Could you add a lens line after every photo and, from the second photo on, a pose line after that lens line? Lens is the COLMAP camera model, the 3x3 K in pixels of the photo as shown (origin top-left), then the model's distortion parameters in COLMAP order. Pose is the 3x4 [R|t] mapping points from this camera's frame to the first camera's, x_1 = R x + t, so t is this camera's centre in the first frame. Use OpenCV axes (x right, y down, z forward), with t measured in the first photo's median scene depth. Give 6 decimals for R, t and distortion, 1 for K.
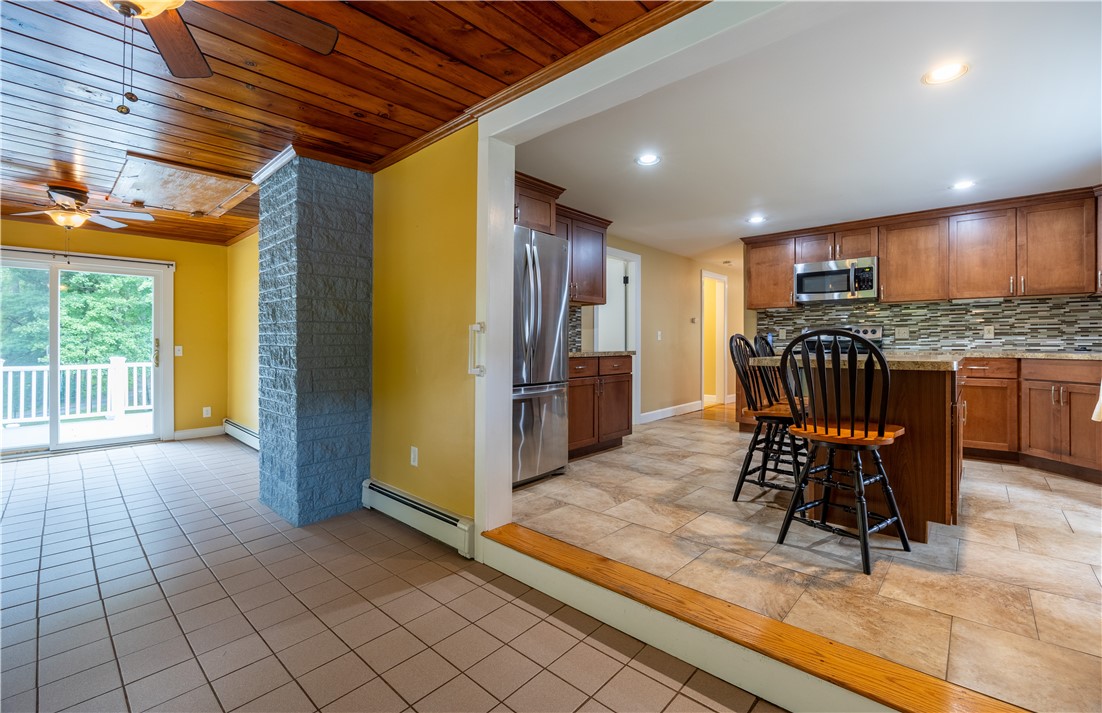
lens RADIAL K [[474.4, 0, 551.3], [0, 474.4, 343.4], [0, 0, 1]] dist [-0.013834, 0.000465]
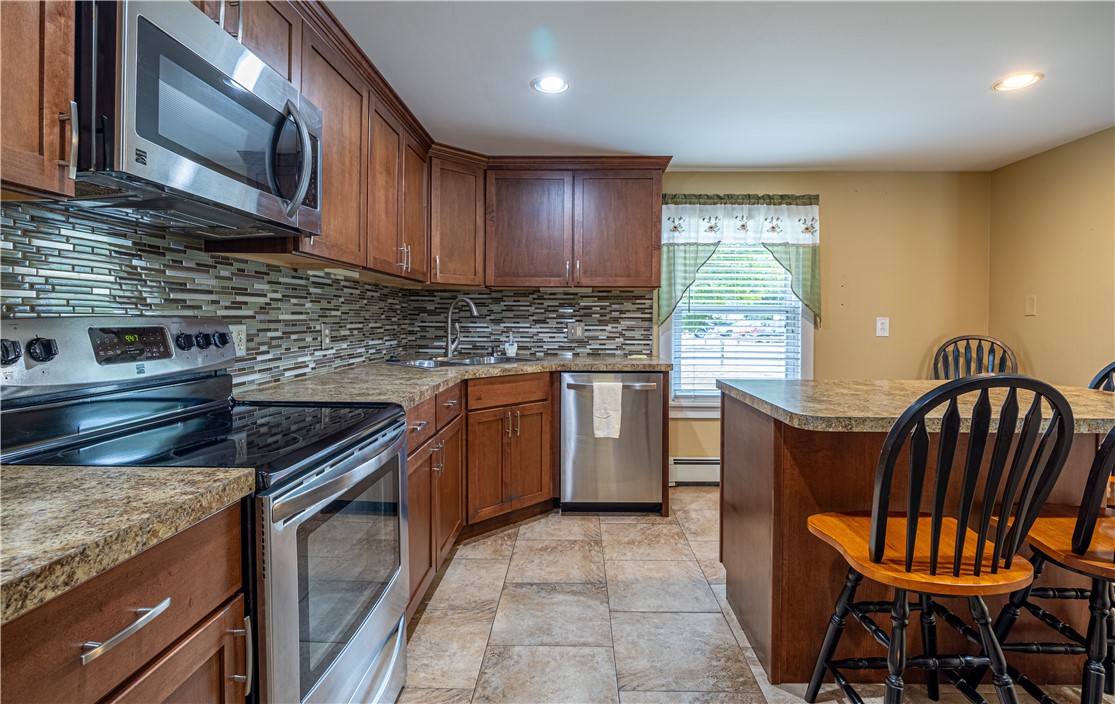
lens RADIAL K [[531.9, 0, 583.4], [0, 531.9, 325.6], [0, 0, 1]] dist [-0.014039, 0.000895]
pose [[-0.685831, -0.012015, 0.727662, 0.312312], [-0.004846, 0.999917, 0.011943, -0.043501], [-0.727745, 0.004665, -0.685832, 1.186167]]
